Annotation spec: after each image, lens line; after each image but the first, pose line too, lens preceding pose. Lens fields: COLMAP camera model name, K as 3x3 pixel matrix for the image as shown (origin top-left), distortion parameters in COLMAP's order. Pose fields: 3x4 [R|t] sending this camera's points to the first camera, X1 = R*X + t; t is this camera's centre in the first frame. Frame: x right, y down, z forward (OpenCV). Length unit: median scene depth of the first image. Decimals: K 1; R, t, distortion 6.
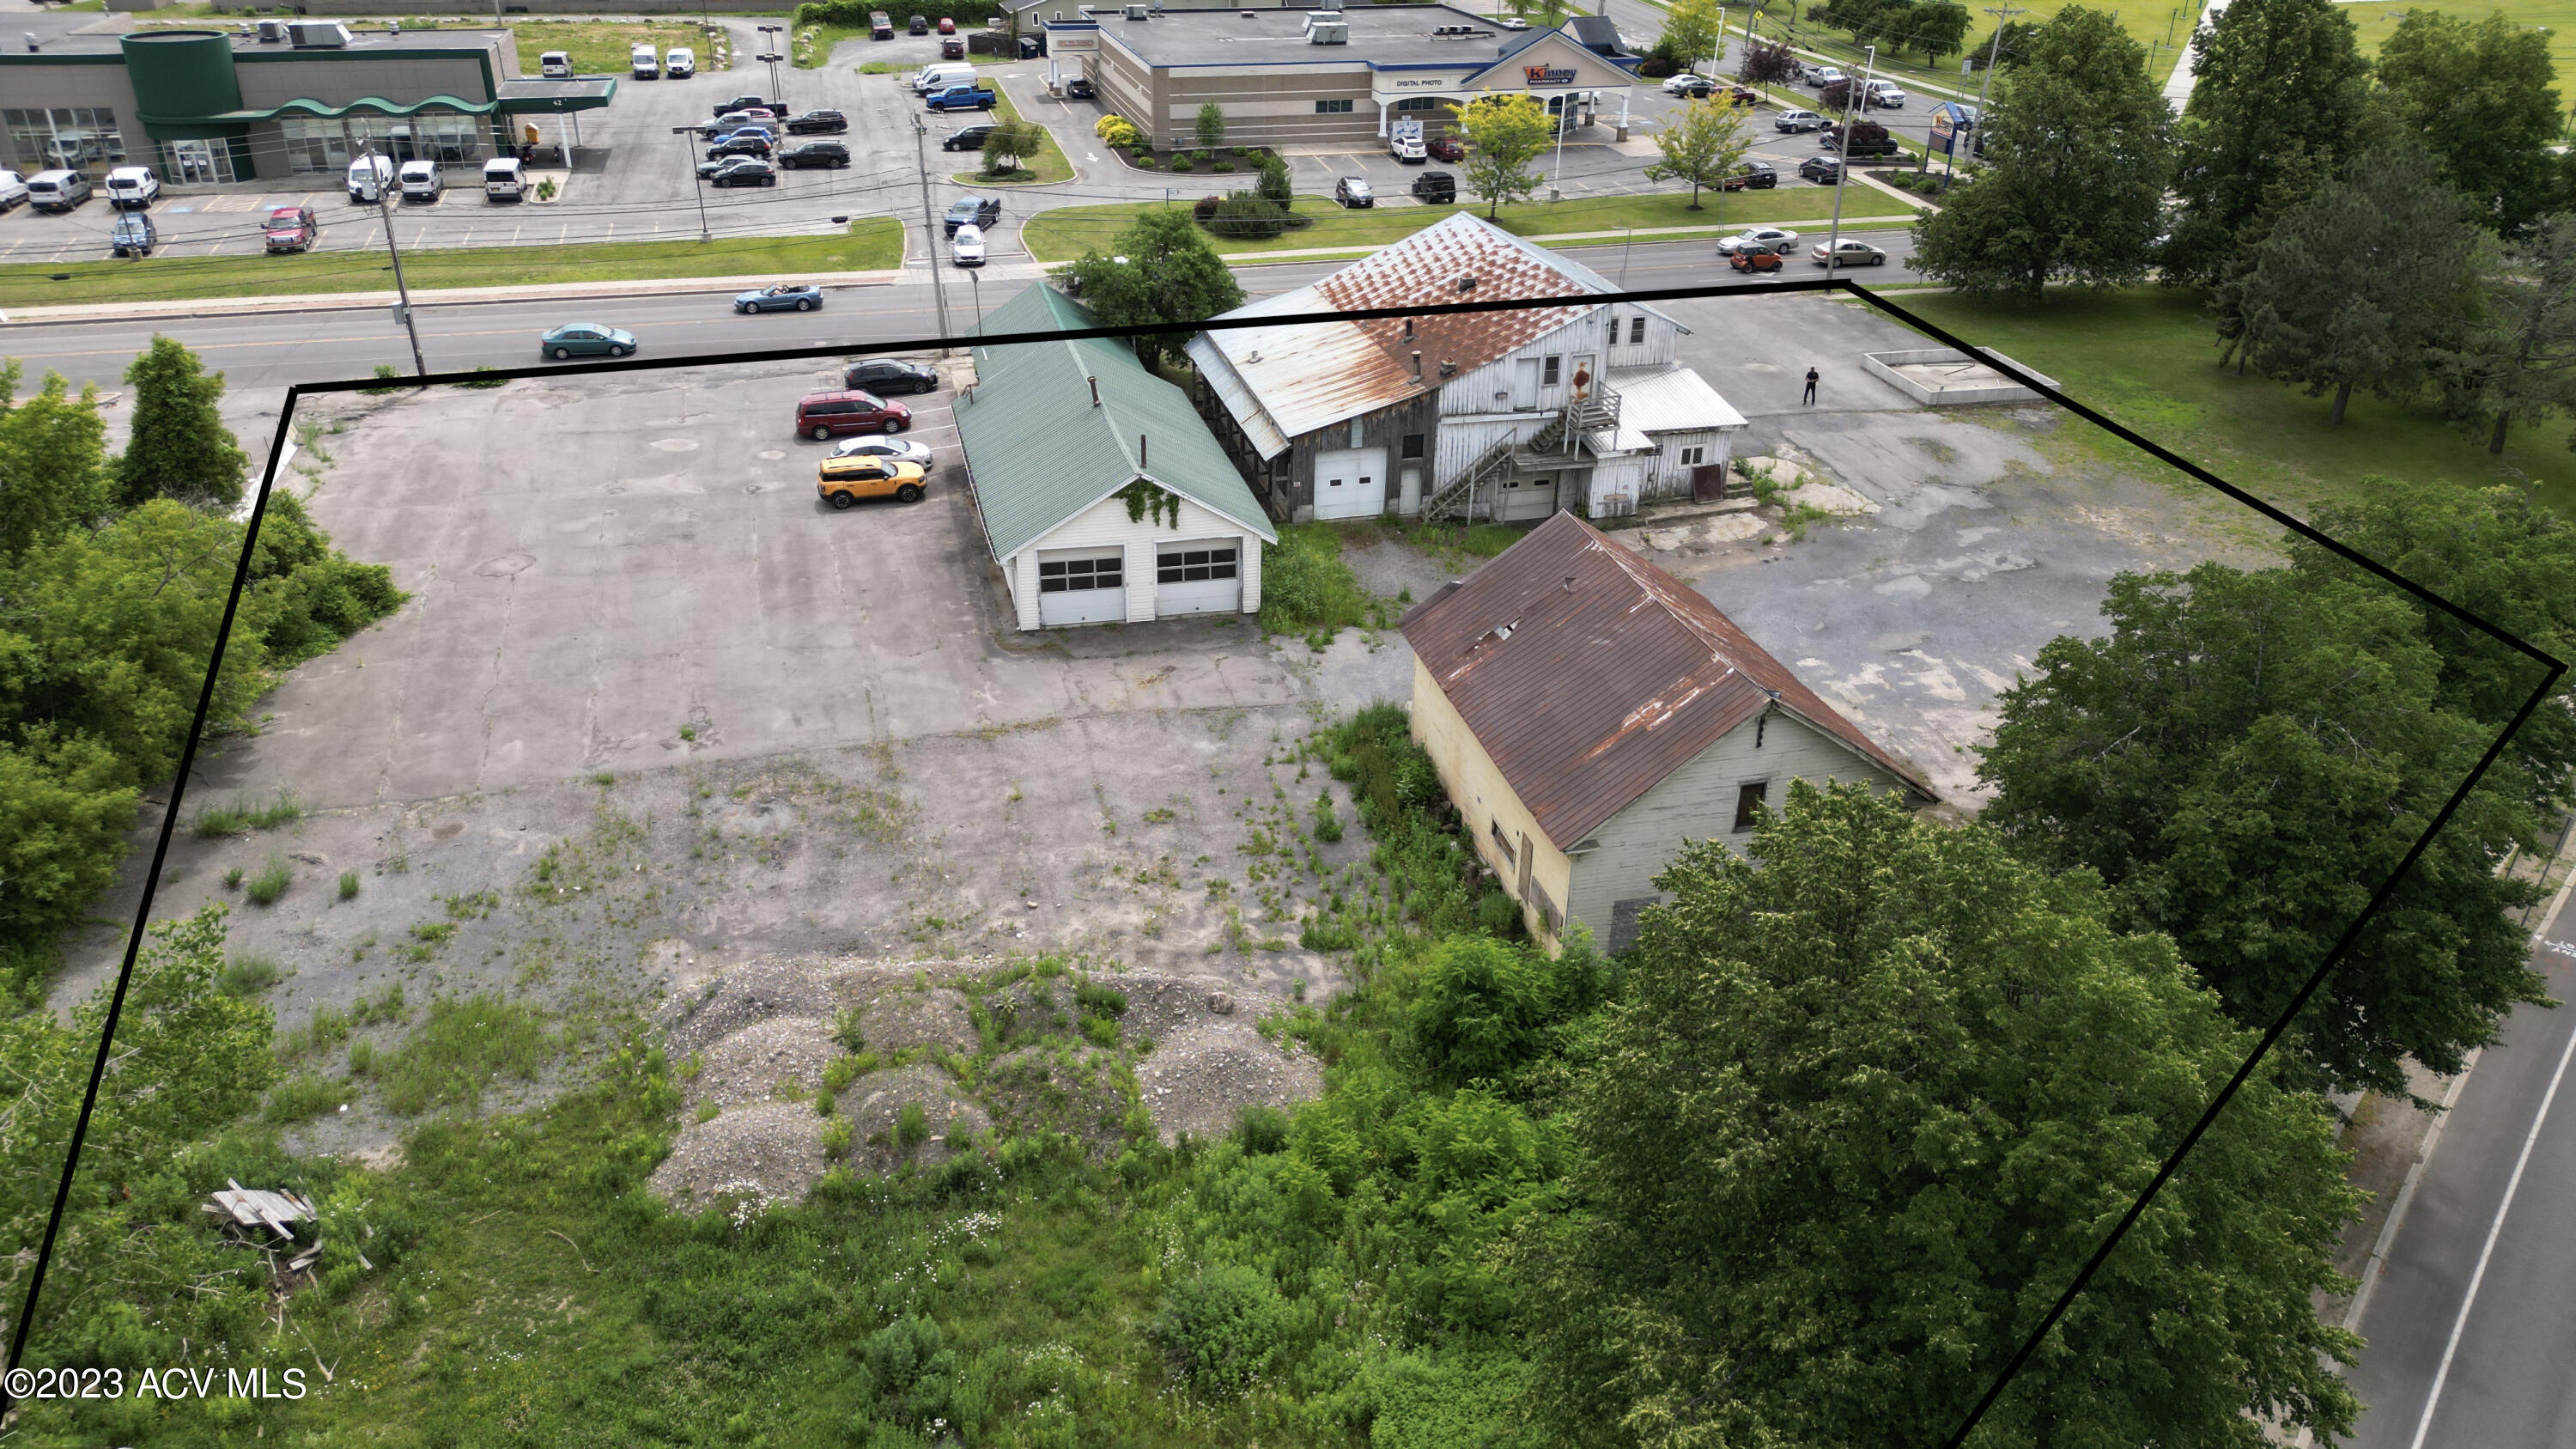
lens RADIAL K [[1816.2, 0, 1289.1], [0, 1816.2, 745.9], [0, 0, 1]] dist [0.071758, -0.072432]
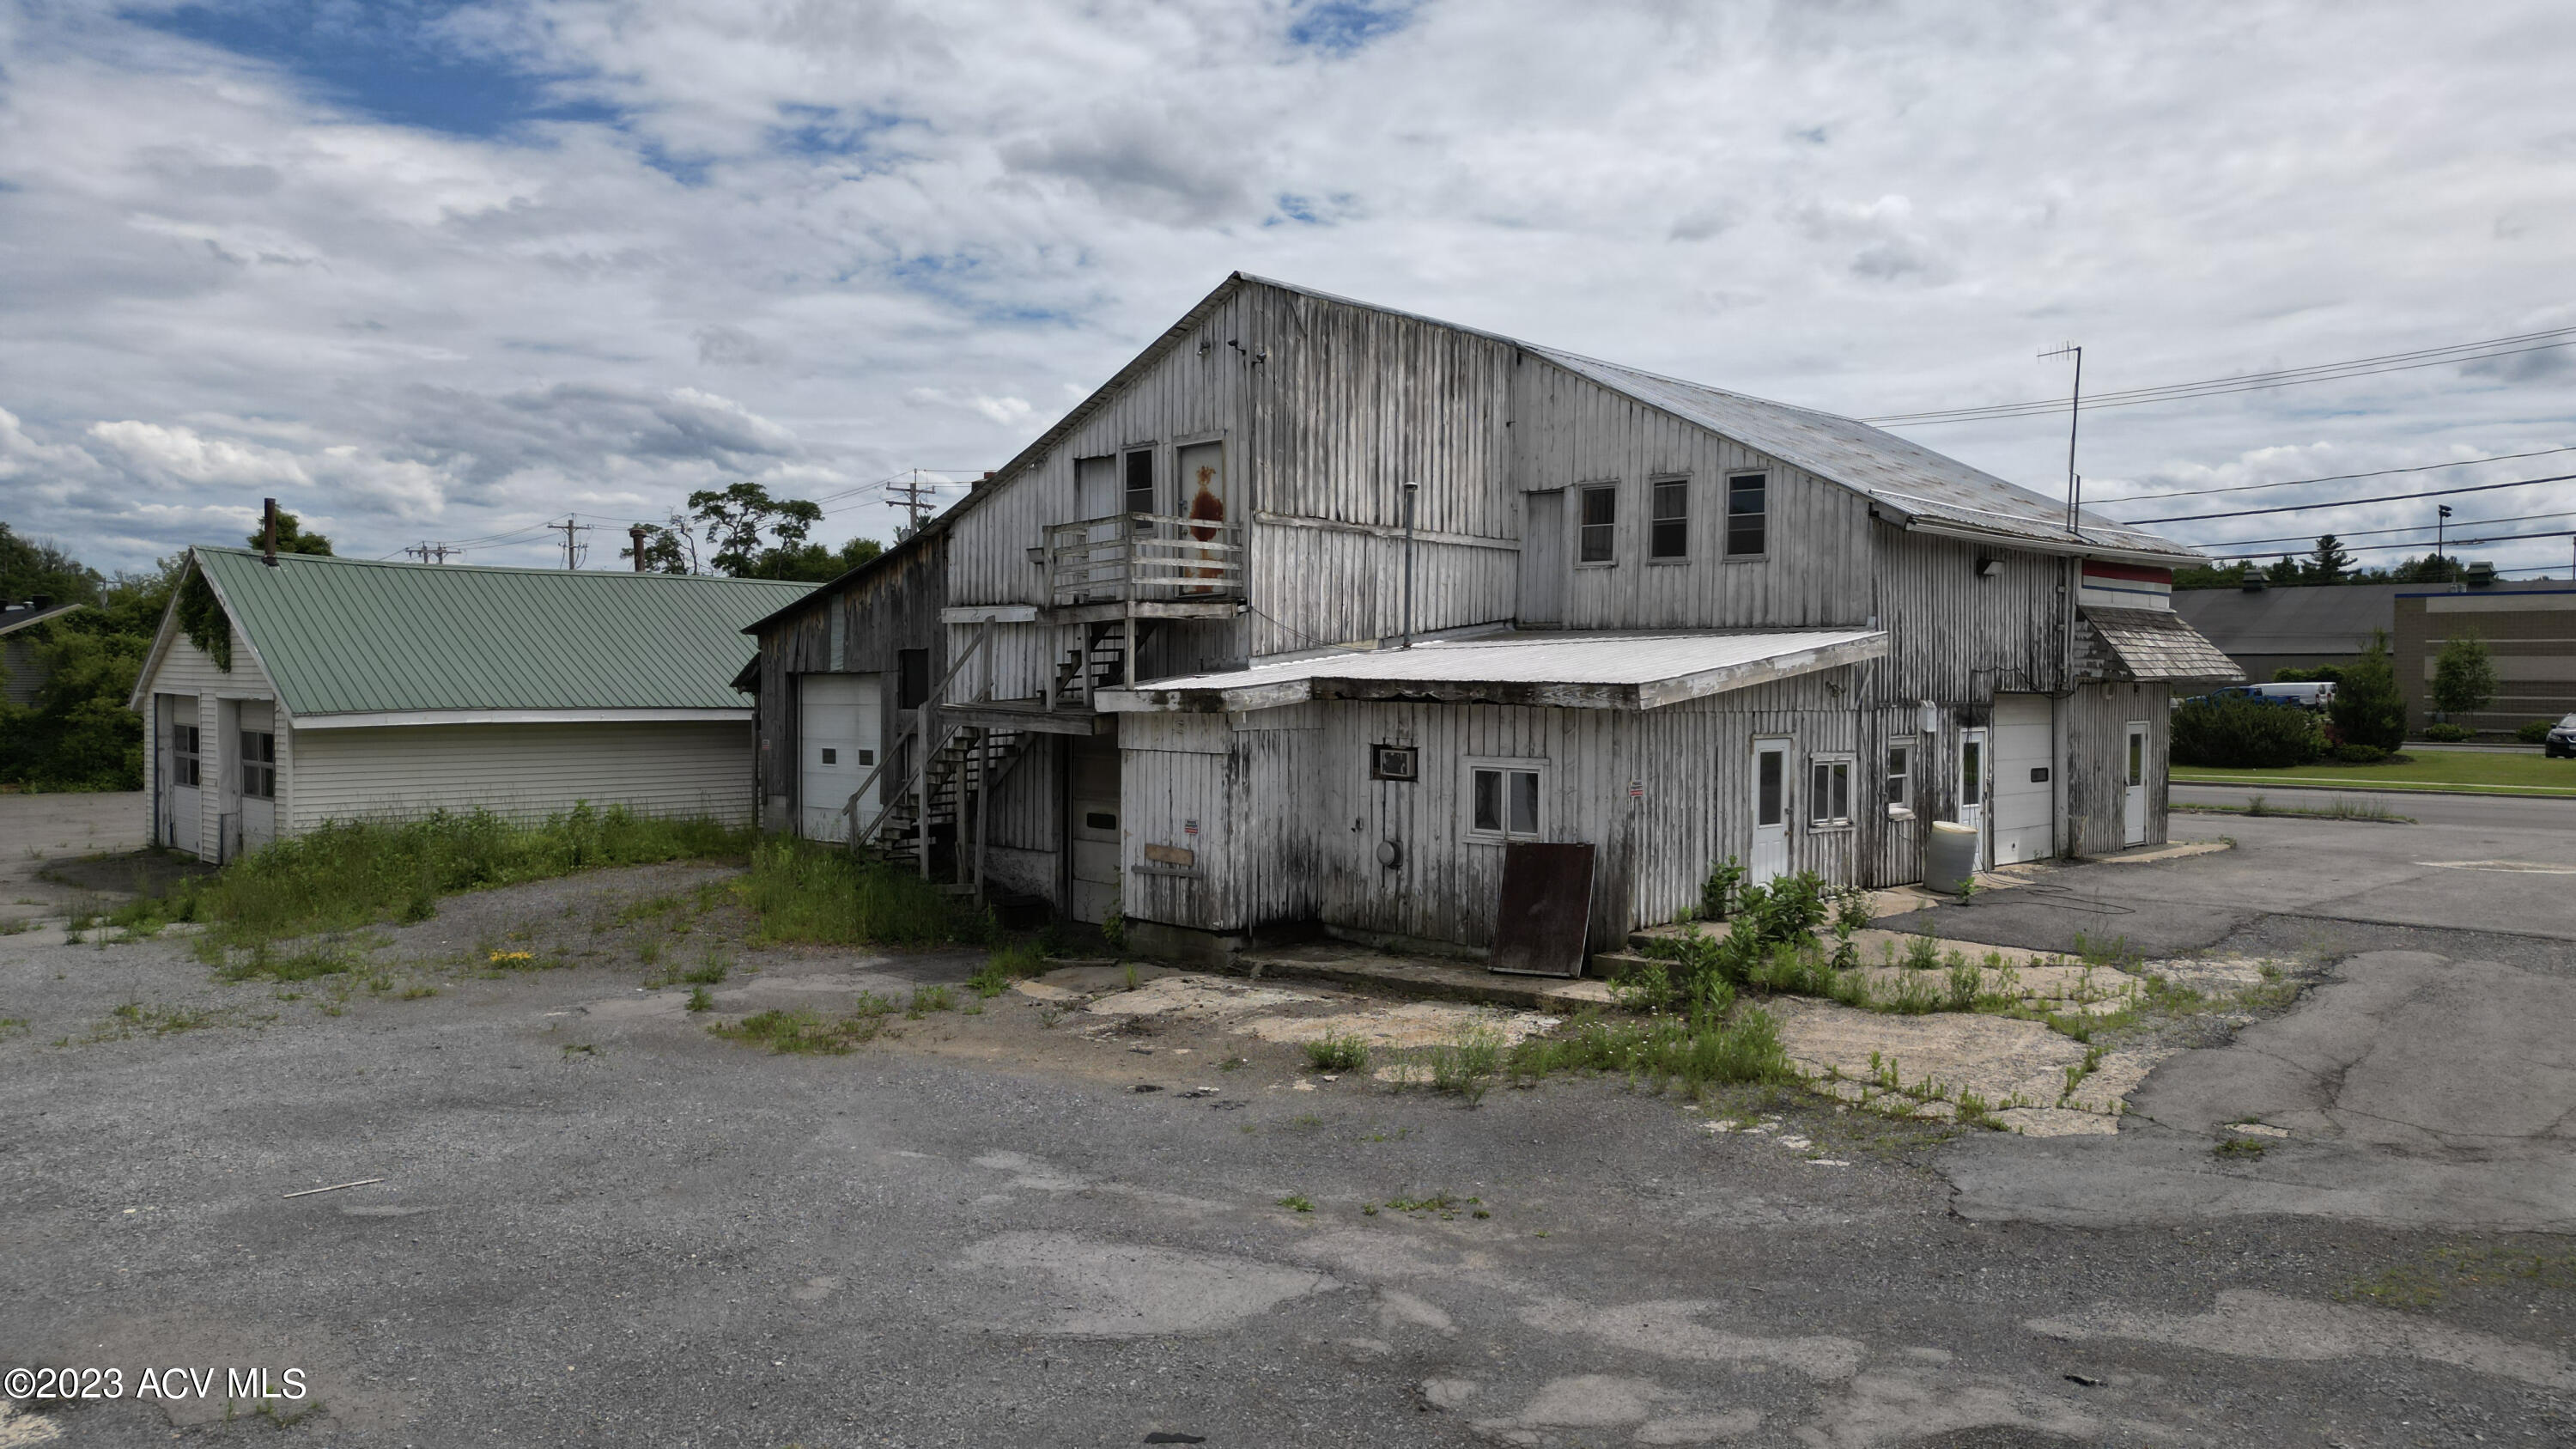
lens RADIAL K [[1816.2, 0, 1289.2], [0, 1816.2, 762.3], [0, 0, 1]] dist [0.071758, -0.072432]
pose [[0.532290, 0.040179, -0.845608, 0.574096], [-0.387067, 0.899901, -0.200891, -0.122734], [0.752892, 0.434239, 0.494560, 1.083614]]
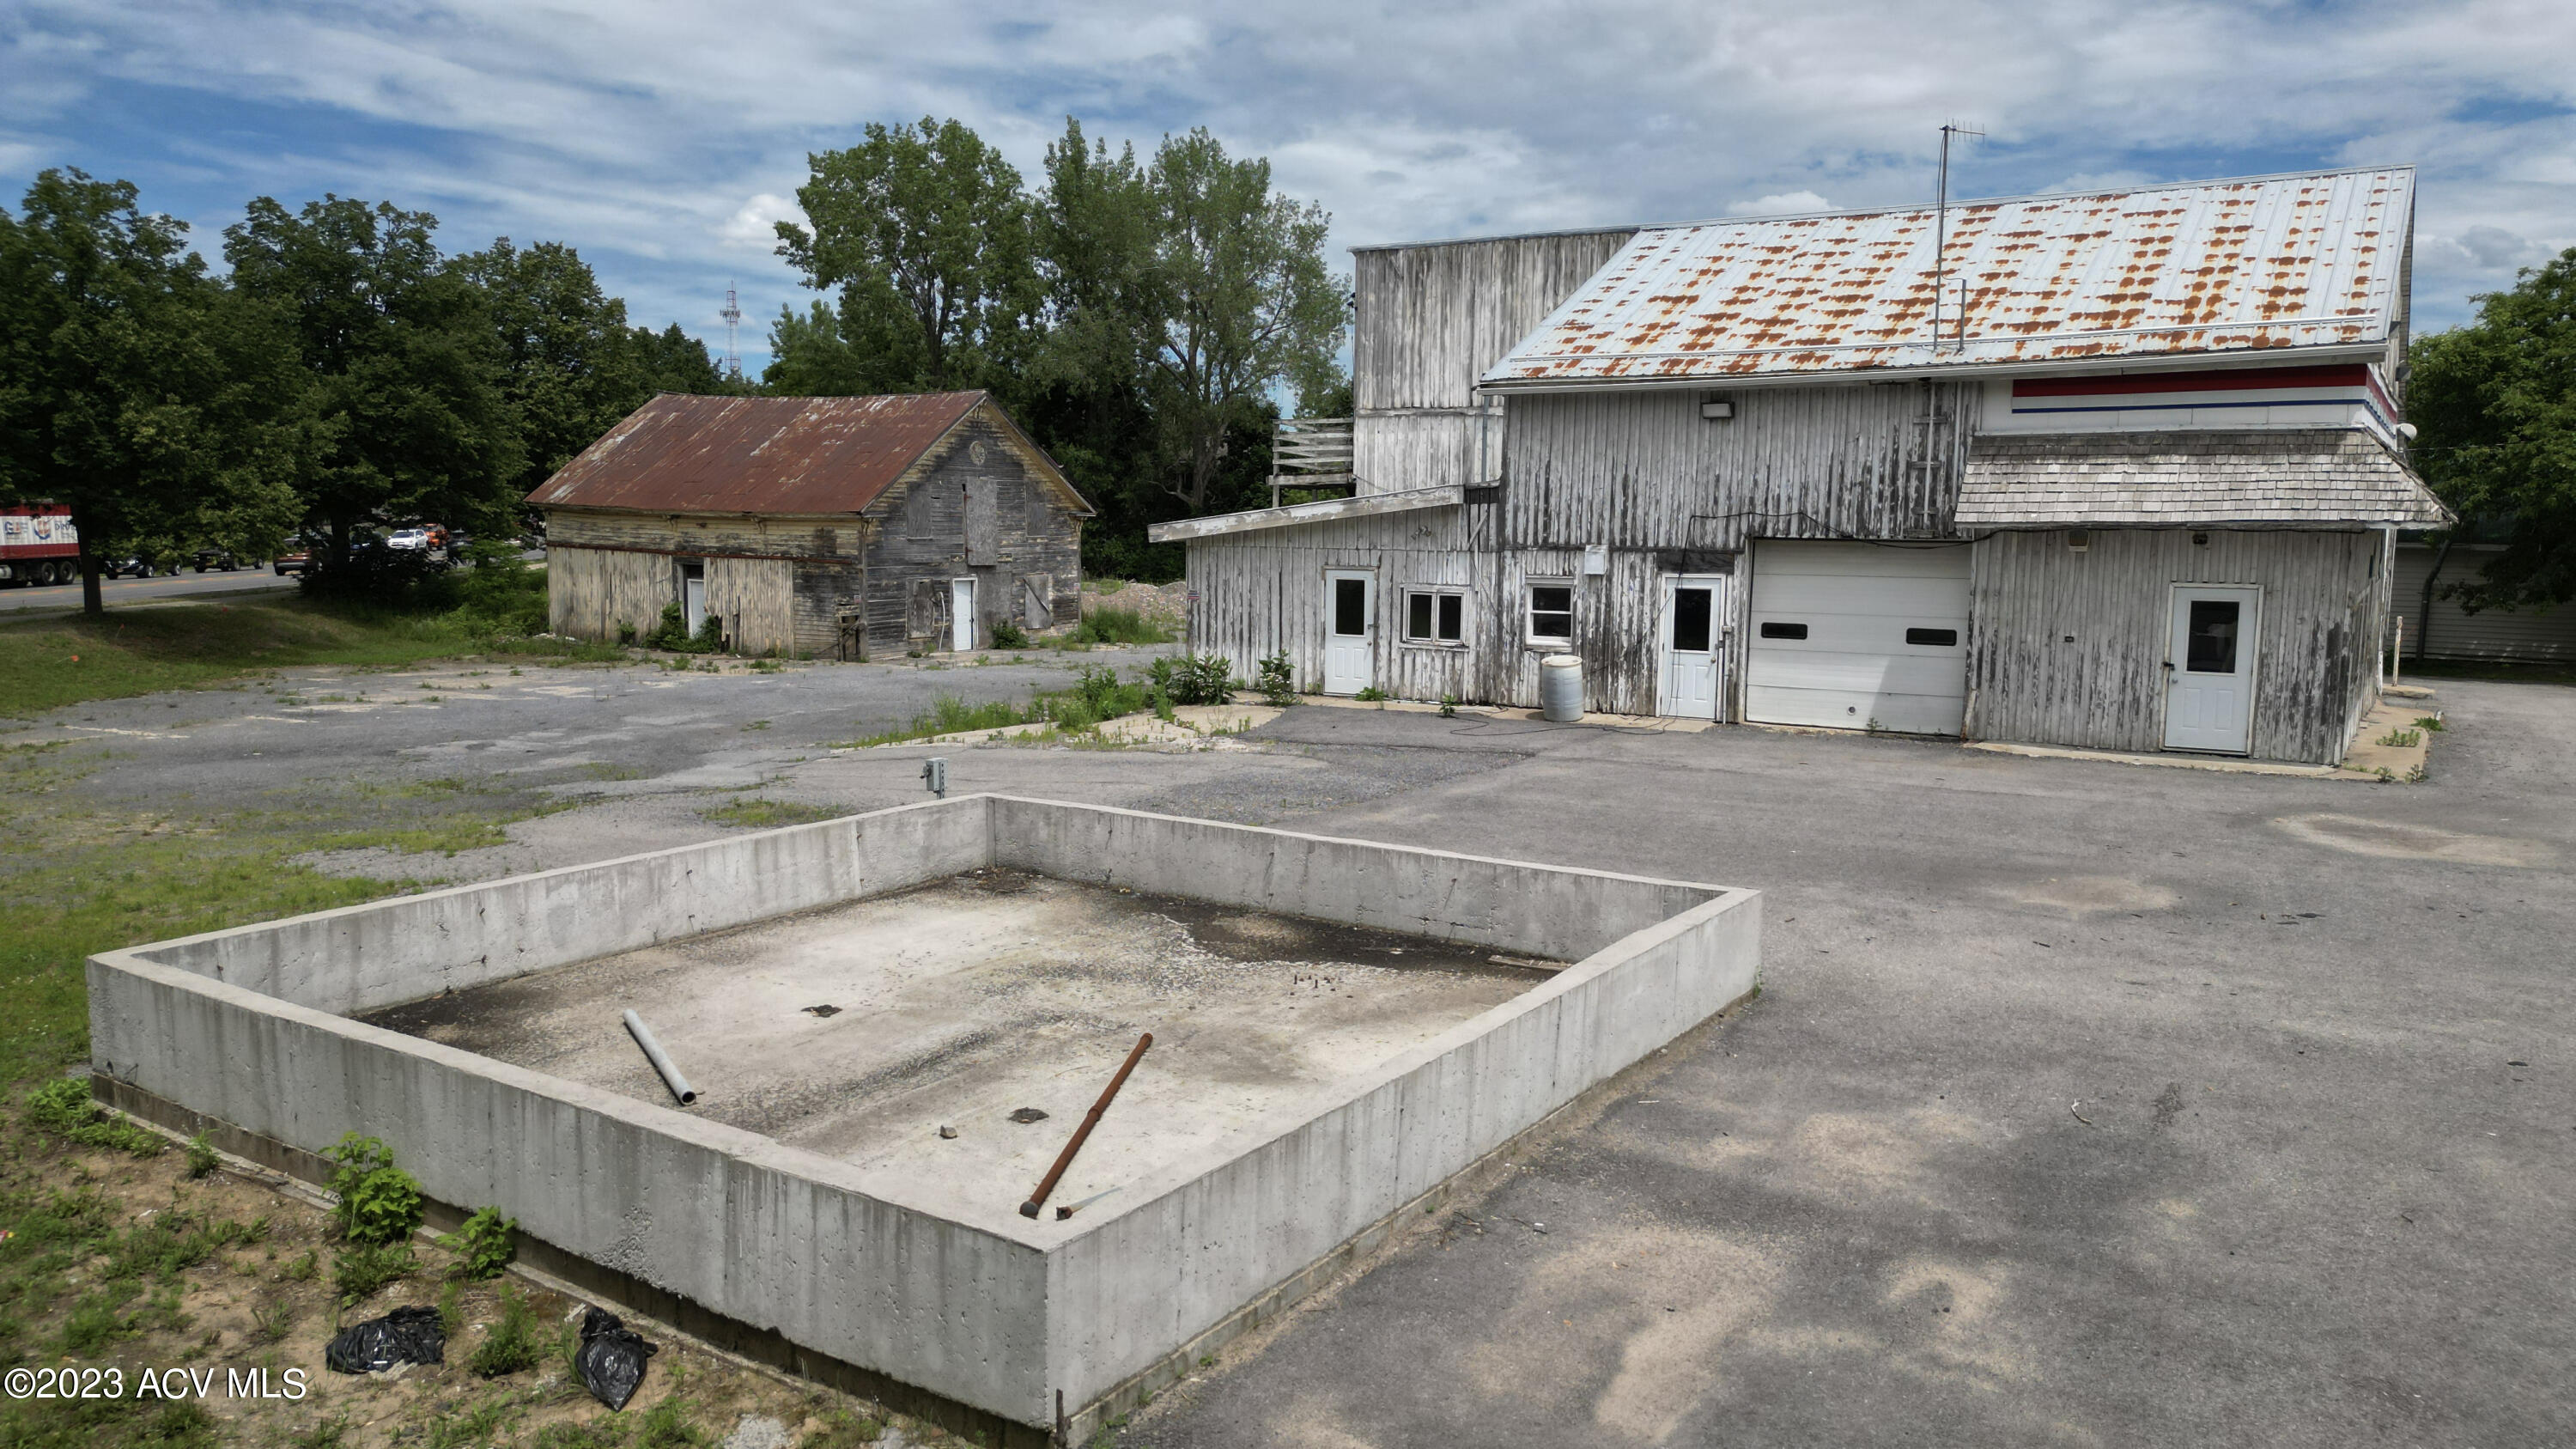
lens RADIAL K [[1816.2, 0, 1277.7], [0, 1816.2, 737.6], [0, 0, 1]] dist [0.071758, -0.072432]
pose [[-0.716274, 0.080278, -0.693186, 0.671228], [-0.322098, 0.843175, 0.430475, -0.416493], [0.619034, 0.531613, -0.578087, 1.655001]]
